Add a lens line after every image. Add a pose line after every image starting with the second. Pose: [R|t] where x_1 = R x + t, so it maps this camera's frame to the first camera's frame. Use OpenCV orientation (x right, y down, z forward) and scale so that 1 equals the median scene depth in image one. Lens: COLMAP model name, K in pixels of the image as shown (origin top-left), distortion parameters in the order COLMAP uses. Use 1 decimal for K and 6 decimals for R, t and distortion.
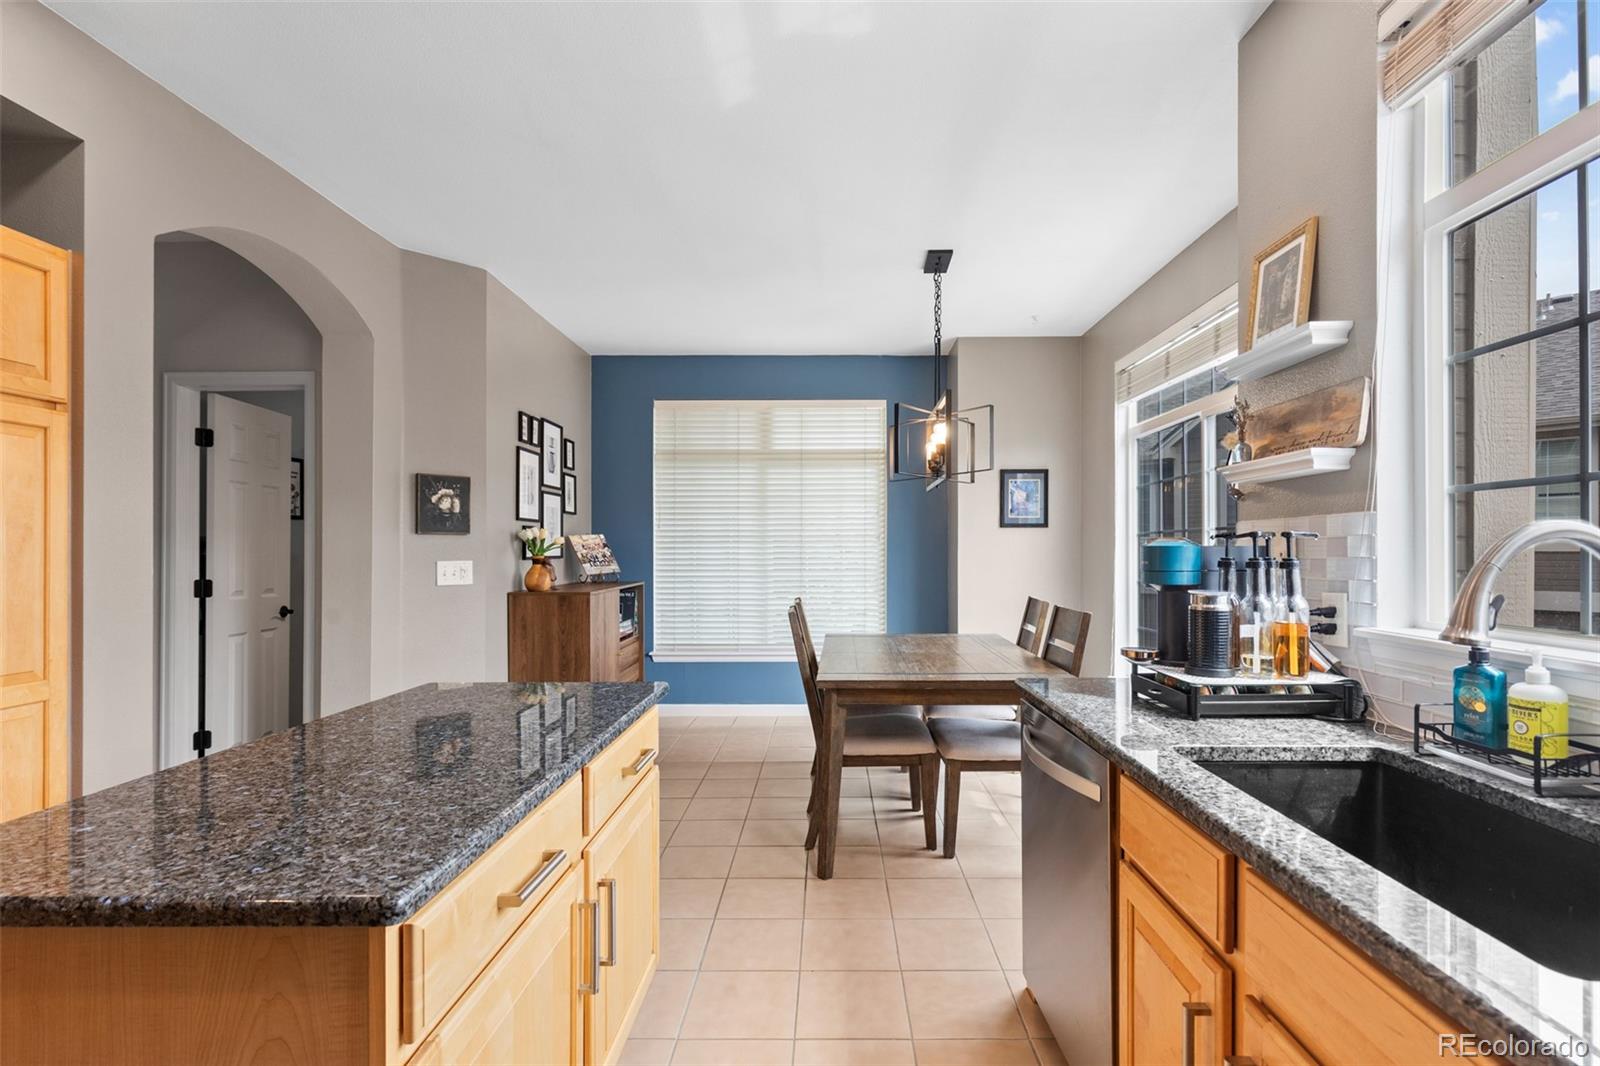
lens RADIAL K [[719.5, 0, 817.4], [0, 719.5, 547.1], [0, 0, 1]] dist [0.004933, -0.002805]
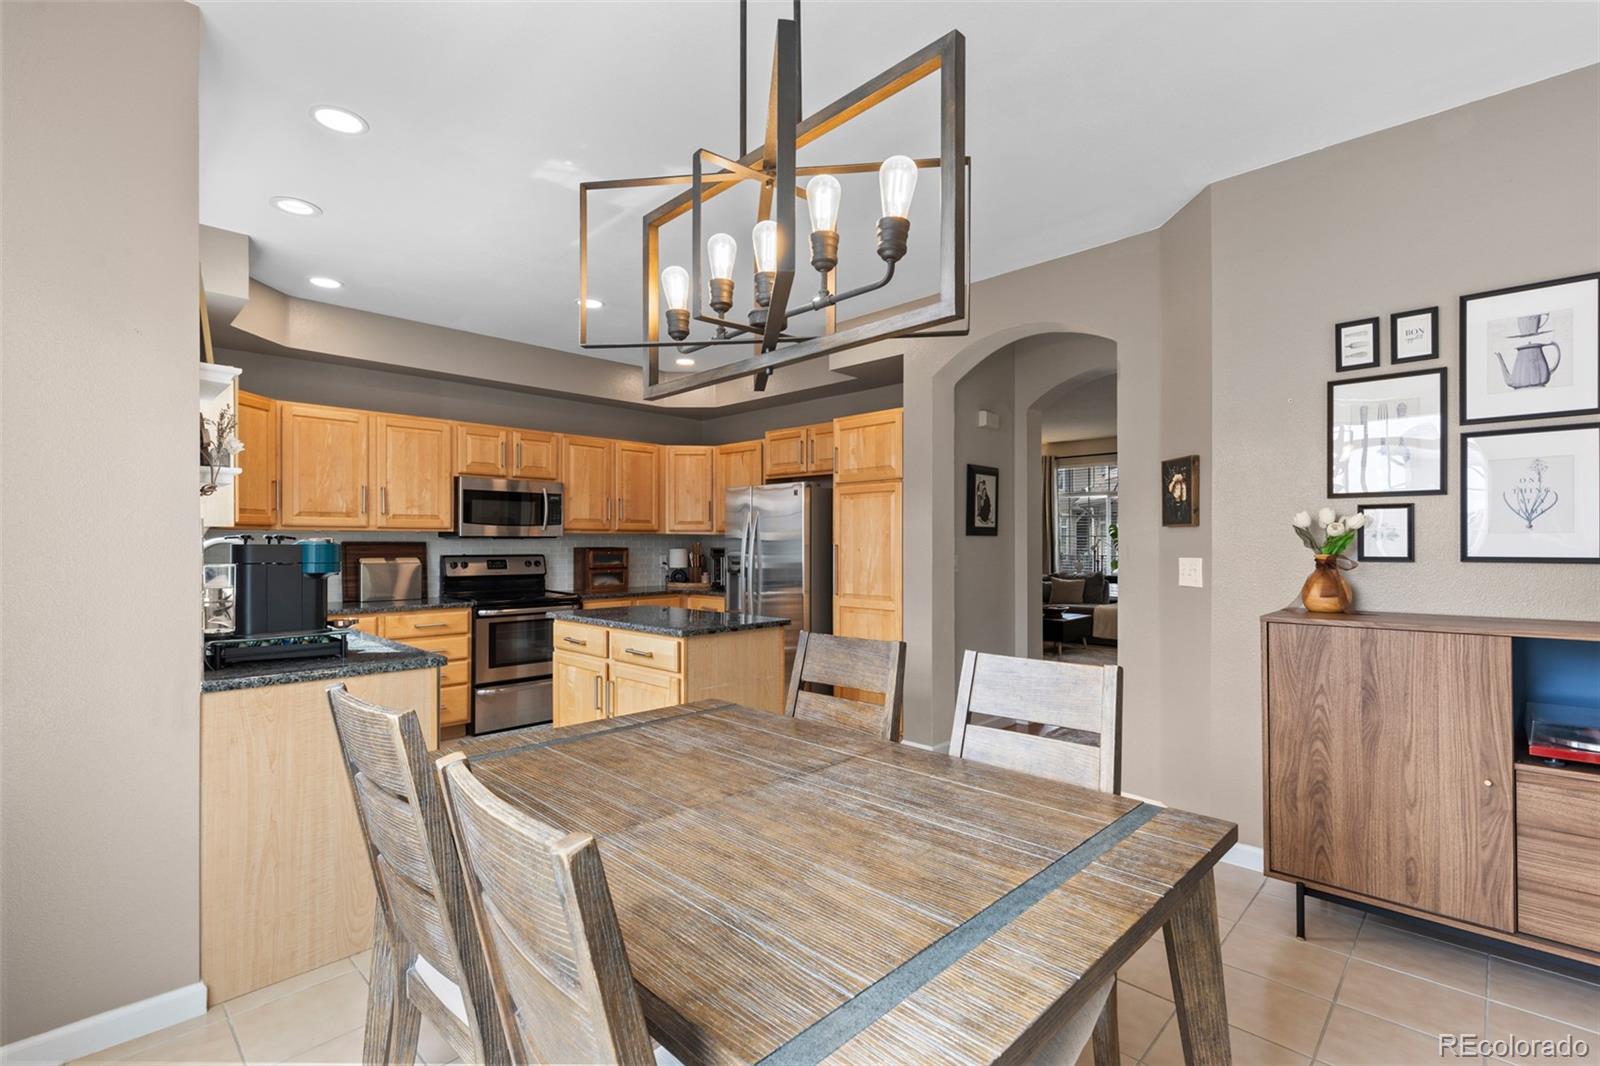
lens RADIAL K [[719.5, 0, 797.7], [0, 719.5, 542.5], [0, 0, 1]] dist [0.004933, -0.002805]
pose [[-0.691179, -0.000450, -0.722683, 0.442982], [0.004876, 0.999974, -0.005286, 0.003299], [0.722667, -0.007177, -0.691159, 1.339772]]
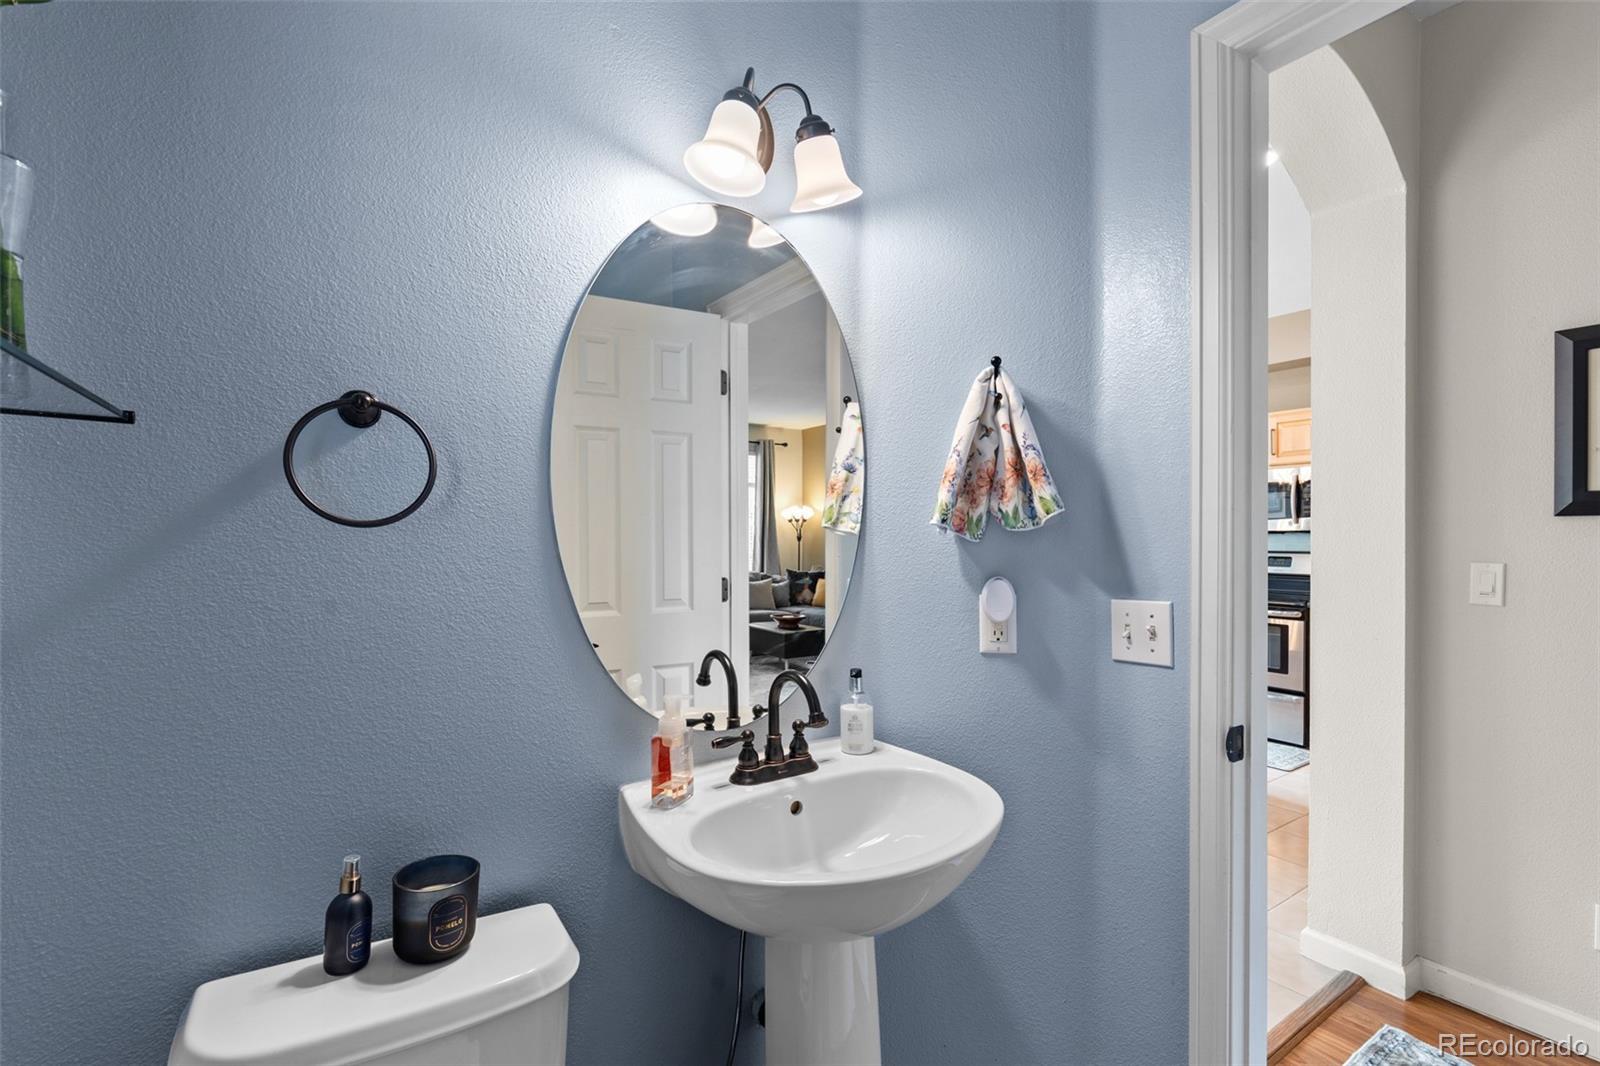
lens RADIAL K [[719.5, 0, 799.3], [0, 719.5, 534.5], [0, 0, 1]] dist [0.004933, -0.002805]
pose [[-0.565027, -0.000107, 0.825072, -0.884067], [-0.008927, 0.999942, -0.005984, 0.002551], [-0.825024, -0.010747, -0.564996, 1.398884]]
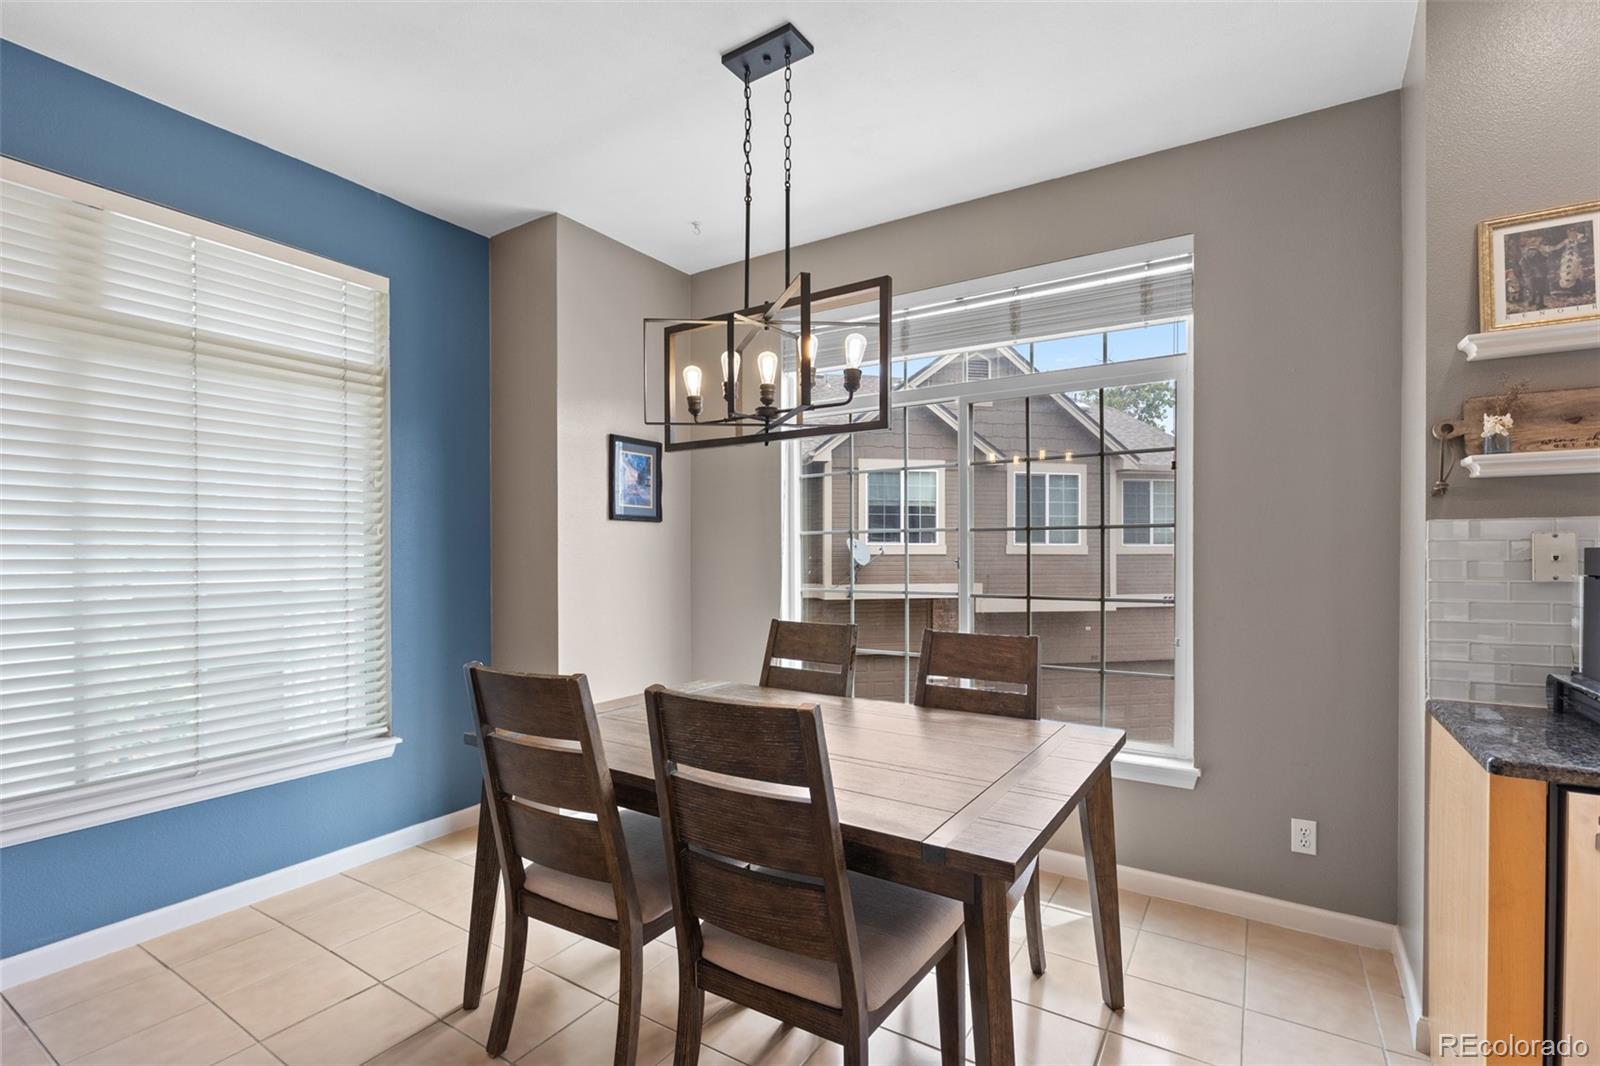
lens RADIAL K [[719.5, 0, 819.9], [0, 719.5, 562.8], [0, 0, 1]] dist [0.004933, -0.002805]
pose [[0.516519, -0.013614, 0.856168, -0.333026], [-0.001218, 0.999861, 0.016633, 0.002263], [-0.856275, -0.009634, 0.516430, 0.709478]]
